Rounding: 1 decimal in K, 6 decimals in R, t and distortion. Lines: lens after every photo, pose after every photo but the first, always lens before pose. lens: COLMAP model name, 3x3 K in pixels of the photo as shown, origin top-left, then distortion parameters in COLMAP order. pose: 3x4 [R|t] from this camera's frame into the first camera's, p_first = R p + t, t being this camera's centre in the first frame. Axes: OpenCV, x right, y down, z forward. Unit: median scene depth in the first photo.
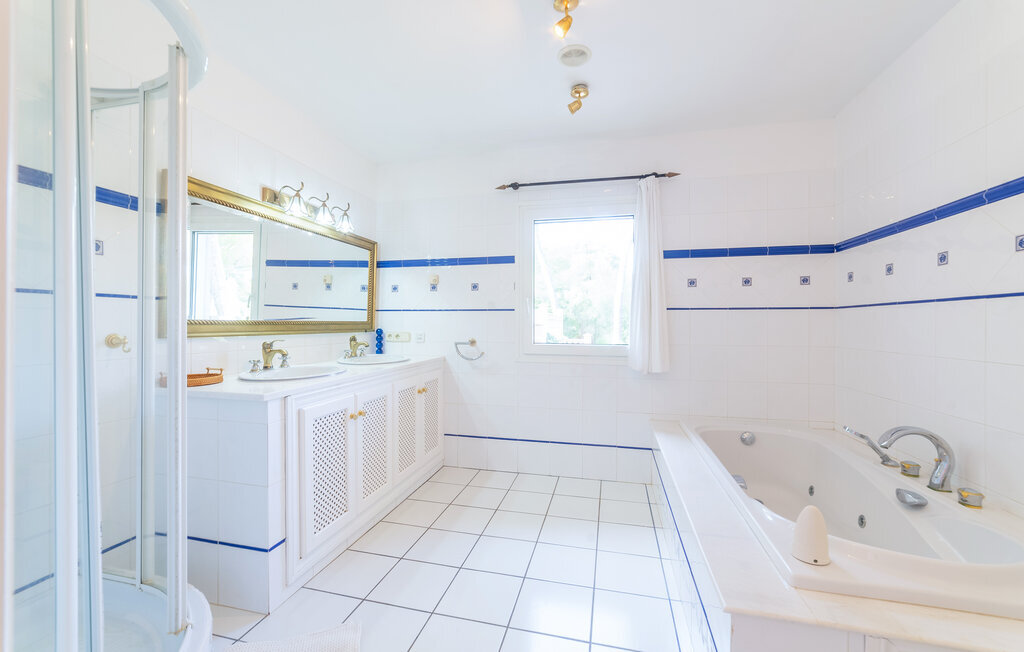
lens RADIAL K [[408.3, 0, 512.0], [0, 408.3, 326.0], [0, 0, 1]] dist [-0.014056, -0.000108]
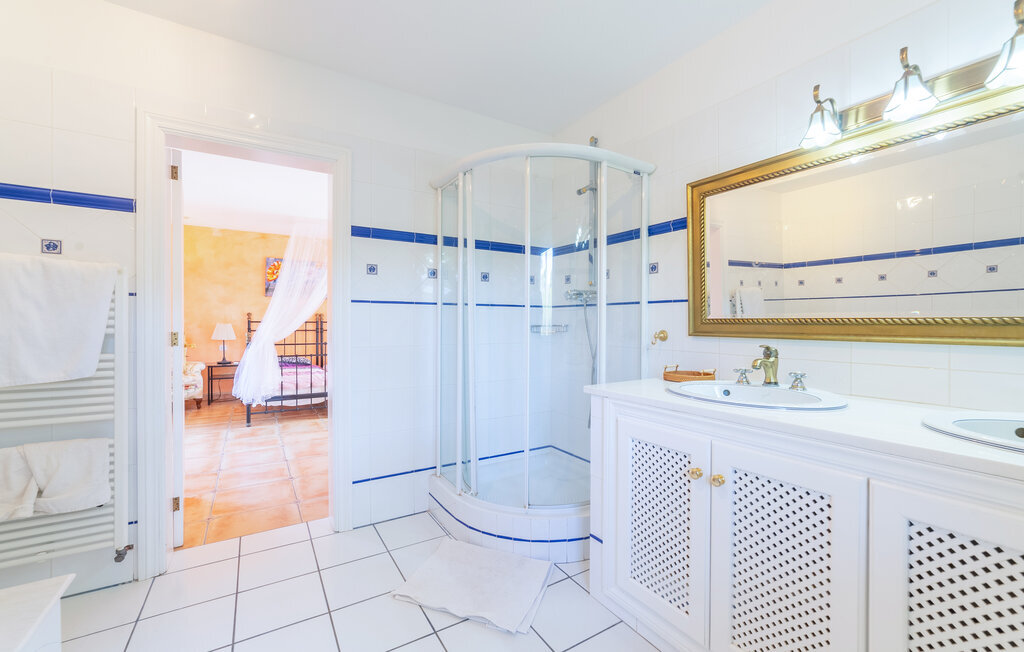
lens RADIAL K [[408.3, 0, 512.0], [0, 408.3, 326.0], [0, 0, 1]] dist [-0.014056, -0.000108]
pose [[-0.693306, 0.001916, -0.720641, 0.241836], [-0.004281, 0.999968, 0.006777, -0.002895], [0.720631, 0.007784, -0.693275, 1.200083]]
